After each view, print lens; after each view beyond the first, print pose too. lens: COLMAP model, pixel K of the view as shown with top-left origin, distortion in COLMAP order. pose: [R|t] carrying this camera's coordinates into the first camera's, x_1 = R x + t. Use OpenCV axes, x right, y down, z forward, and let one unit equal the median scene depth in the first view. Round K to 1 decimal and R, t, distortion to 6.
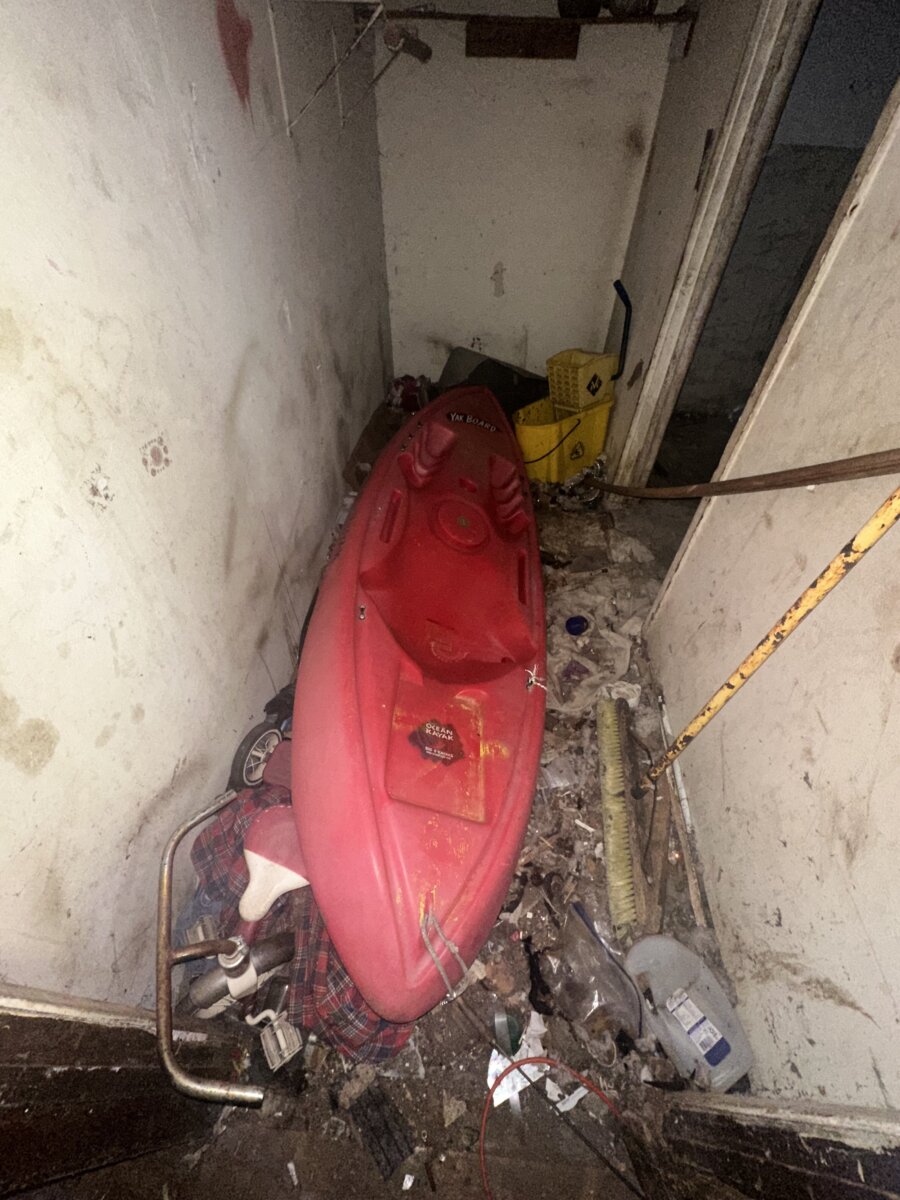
lens RADIAL K [[478.5, 0, 449.5], [0, 478.5, 599.7], [0, 0, 1]] dist [-0.002212, 0.000696]
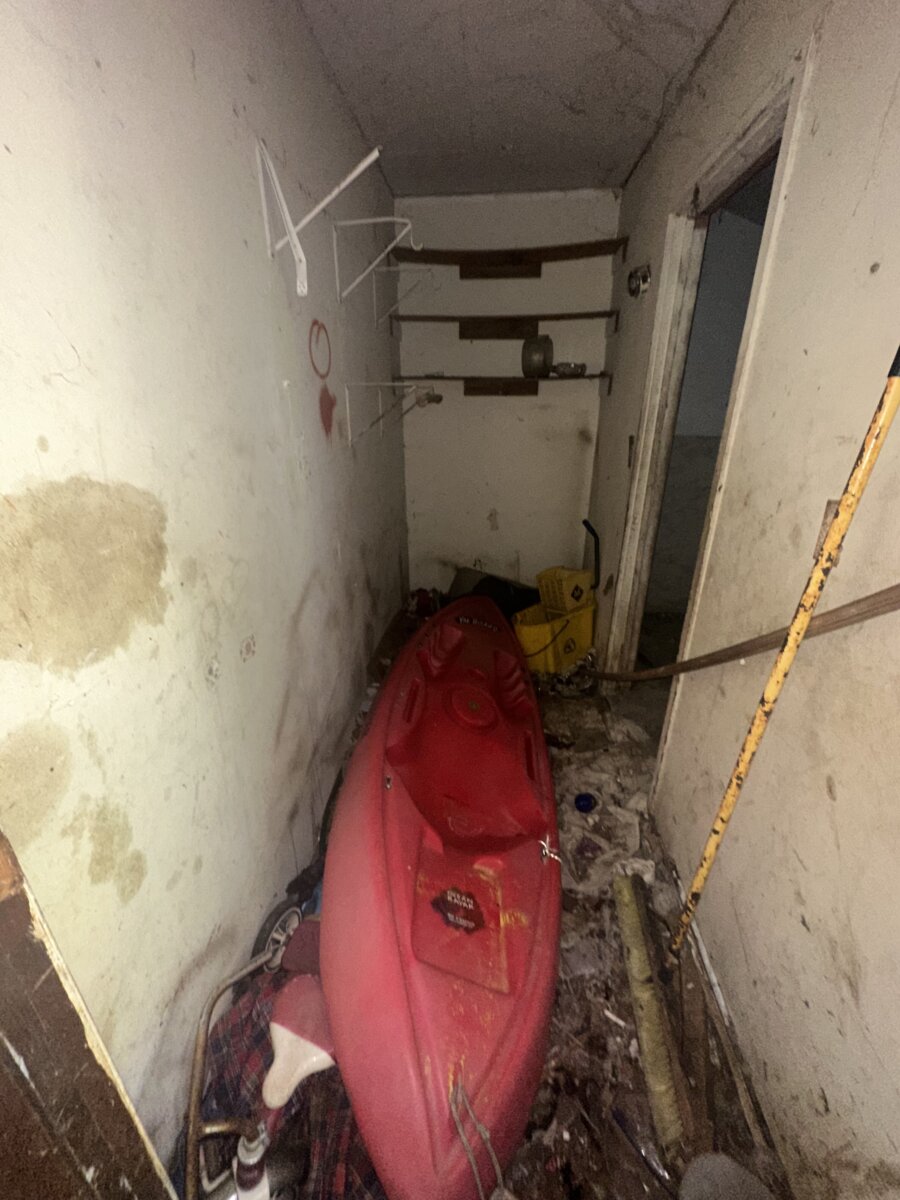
lens RADIAL K [[478.5, 0, 449.5], [0, 478.5, 599.7], [0, 0, 1]] dist [-0.002212, 0.000696]
pose [[0.999805, -0.018747, -0.006185, -0.021820], [0.014705, 0.916282, -0.400264, 0.079084], [0.013171, 0.400095, 0.916379, -0.184186]]
